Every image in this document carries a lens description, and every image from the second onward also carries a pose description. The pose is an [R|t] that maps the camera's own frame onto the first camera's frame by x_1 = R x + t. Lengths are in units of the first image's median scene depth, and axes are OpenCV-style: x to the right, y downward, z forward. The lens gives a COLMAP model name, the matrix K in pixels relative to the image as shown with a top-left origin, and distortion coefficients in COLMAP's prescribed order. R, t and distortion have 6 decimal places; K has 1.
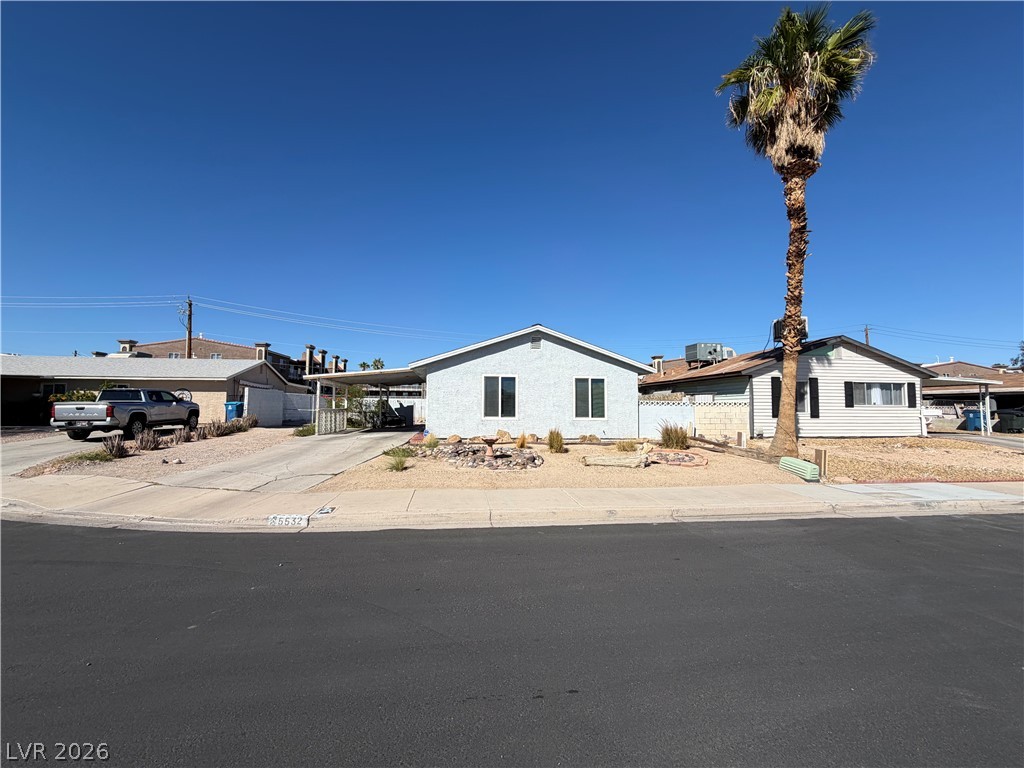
lens RADIAL K [[409.8, 0, 512.5], [0, 409.8, 383.0], [0, 0, 1]] dist [-0.000123, 0.000949]
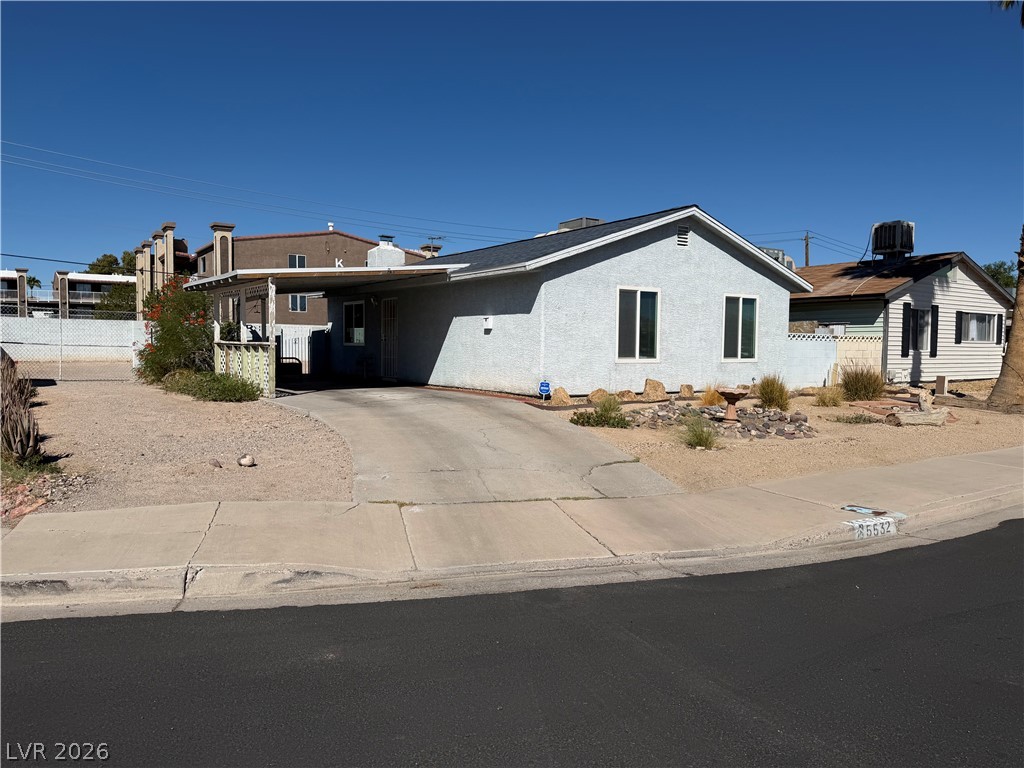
lens RADIAL K [[727.6, 0, 508.9], [0, 727.6, 378.0], [0, 0, 1]] dist [0.066249, -0.078641]
pose [[0.890806, -0.017117, 0.454061, -0.679973], [-0.032586, 0.994311, 0.101413, 0.010137], [-0.453214, -0.105135, 0.885180, 0.136668]]
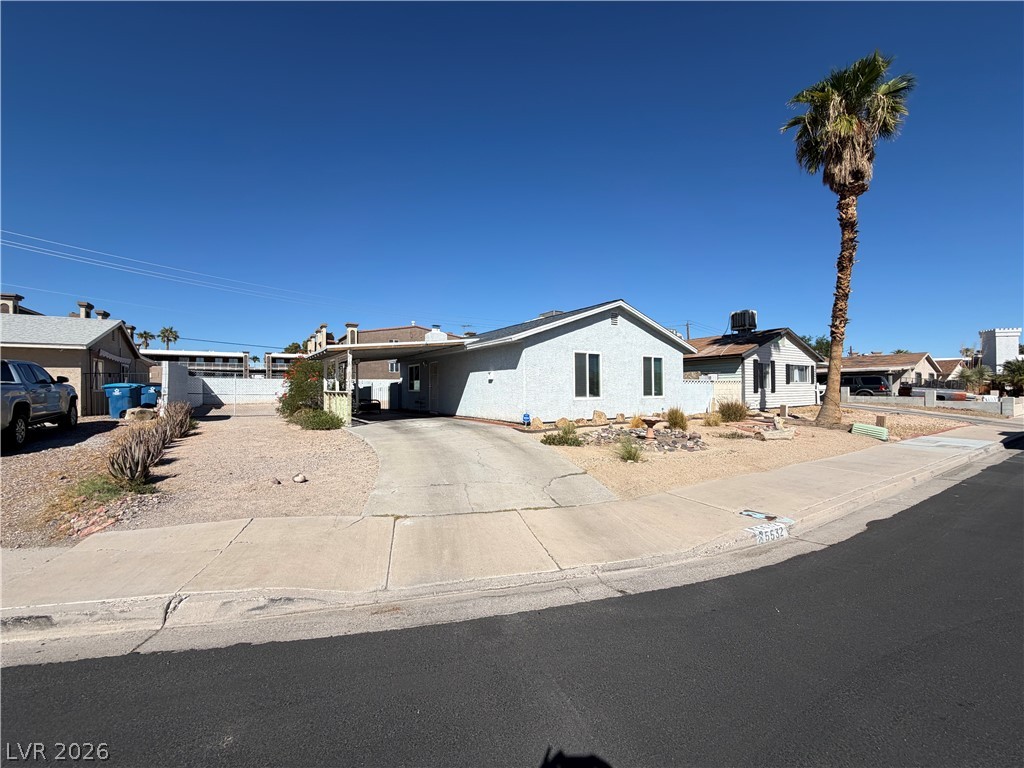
lens RADIAL K [[409.8, 0, 508.0], [0, 409.8, 381.4], [0, 0, 1]] dist [-0.000123, 0.000949]
pose [[0.904206, -0.004301, 0.427074, -0.587048], [-0.013815, 0.999131, 0.039312, 0.013978], [-0.426873, -0.041446, 0.903362, 0.238991]]
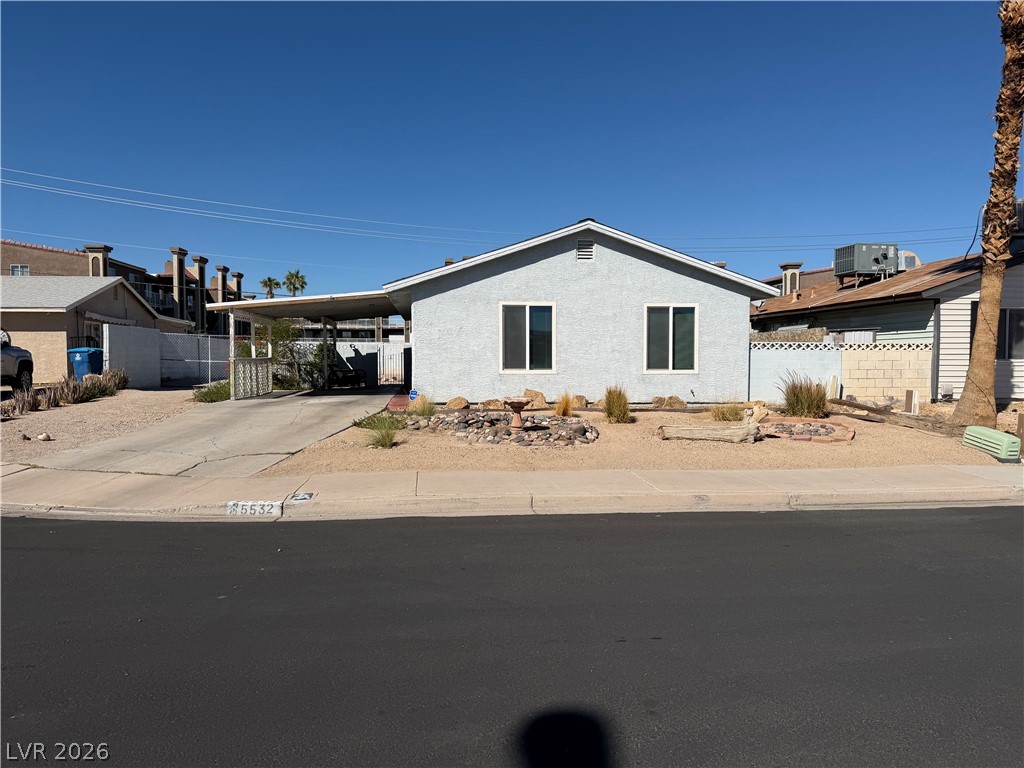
lens RADIAL K [[727.6, 0, 521.7], [0, 727.6, 383.7], [0, 0, 1]] dist [0.066249, -0.078641]
pose [[0.999912, -0.004917, -0.012317, -0.025734], [0.006075, 0.995384, 0.095779, -0.002358], [0.011789, -0.095846, 0.995326, -0.119141]]
